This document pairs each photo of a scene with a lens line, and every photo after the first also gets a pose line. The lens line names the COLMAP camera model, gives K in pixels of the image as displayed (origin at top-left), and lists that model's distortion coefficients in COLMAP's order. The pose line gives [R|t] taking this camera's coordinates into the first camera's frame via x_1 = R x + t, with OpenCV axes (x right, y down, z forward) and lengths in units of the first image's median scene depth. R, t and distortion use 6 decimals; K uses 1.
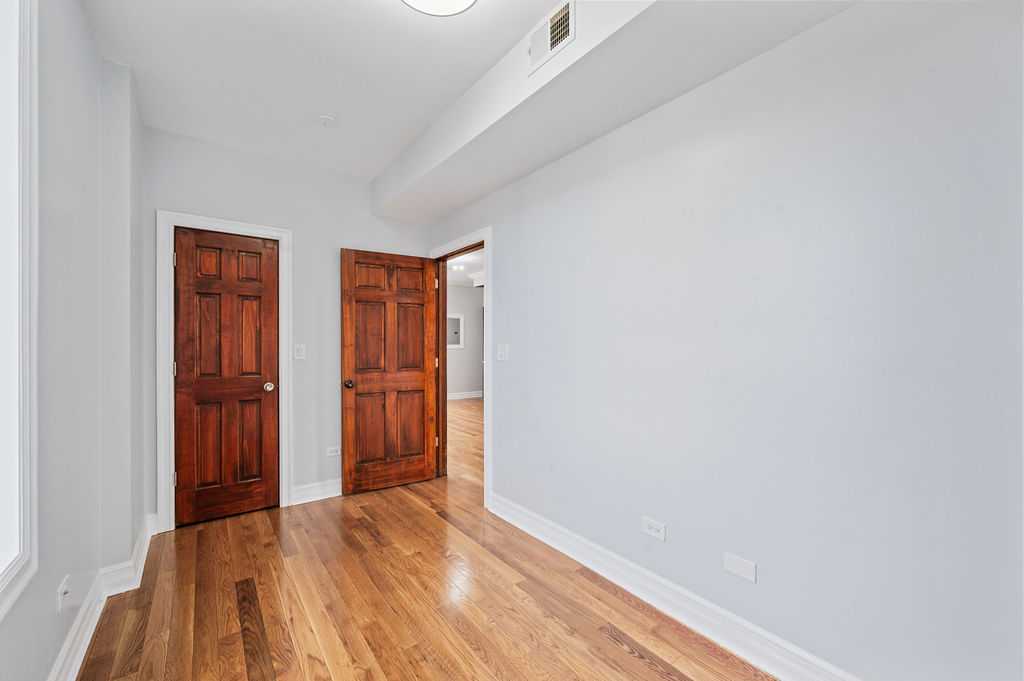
lens RADIAL K [[407.5, 0, 509.0], [0, 407.5, 345.1], [0, 0, 1]] dist [-0.000850, -0.000004]
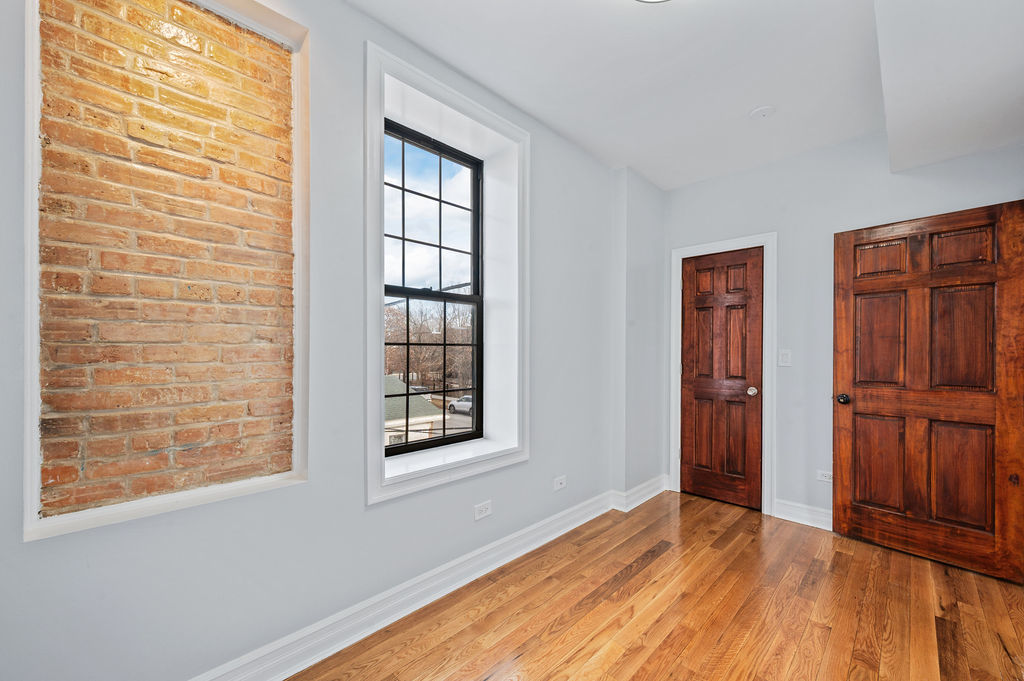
lens RADIAL K [[406.0, 0, 505.3], [0, 406.0, 353.2], [0, 0, 1]] dist [0.001883, 0.000270]
pose [[0.126493, 0.005183, -0.991954, 0.339958], [-0.001524, 0.999986, 0.005031, 0.001901], [0.991966, 0.000876, 0.126499, 0.243490]]
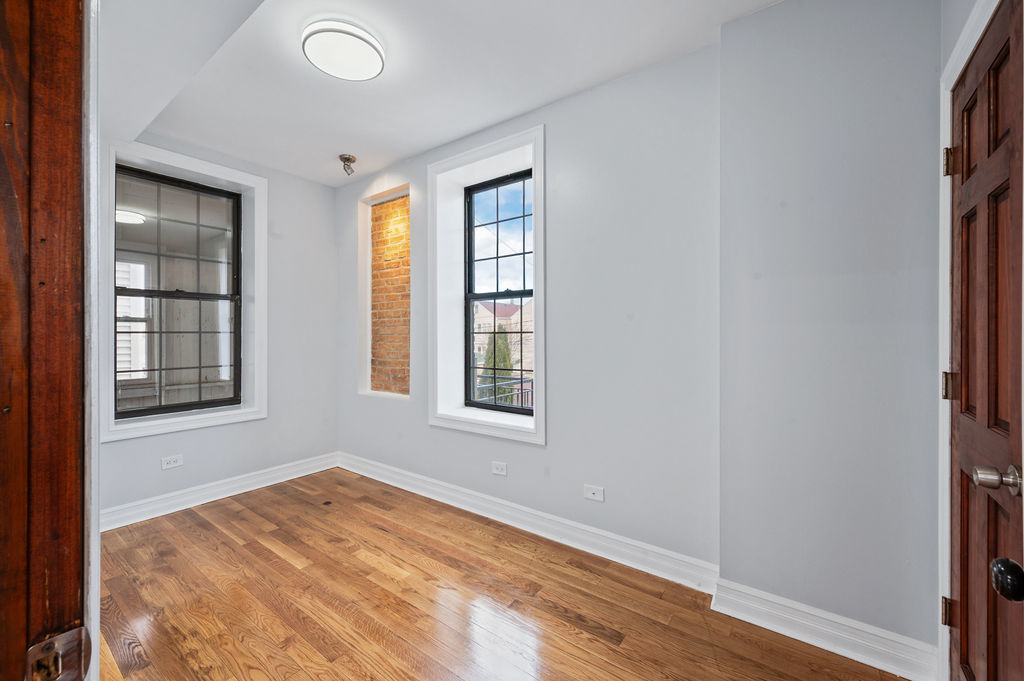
lens RADIAL K [[409.5, 0, 512.1], [0, 409.5, 335.8], [0, 0, 1]] dist [-0.000204, 0.000000]
pose [[-0.960551, -0.000815, -0.278103, -0.159271], [-0.000707, 1.000000, -0.000490, -0.002901], [0.278103, -0.000274, -0.960551, 1.156663]]
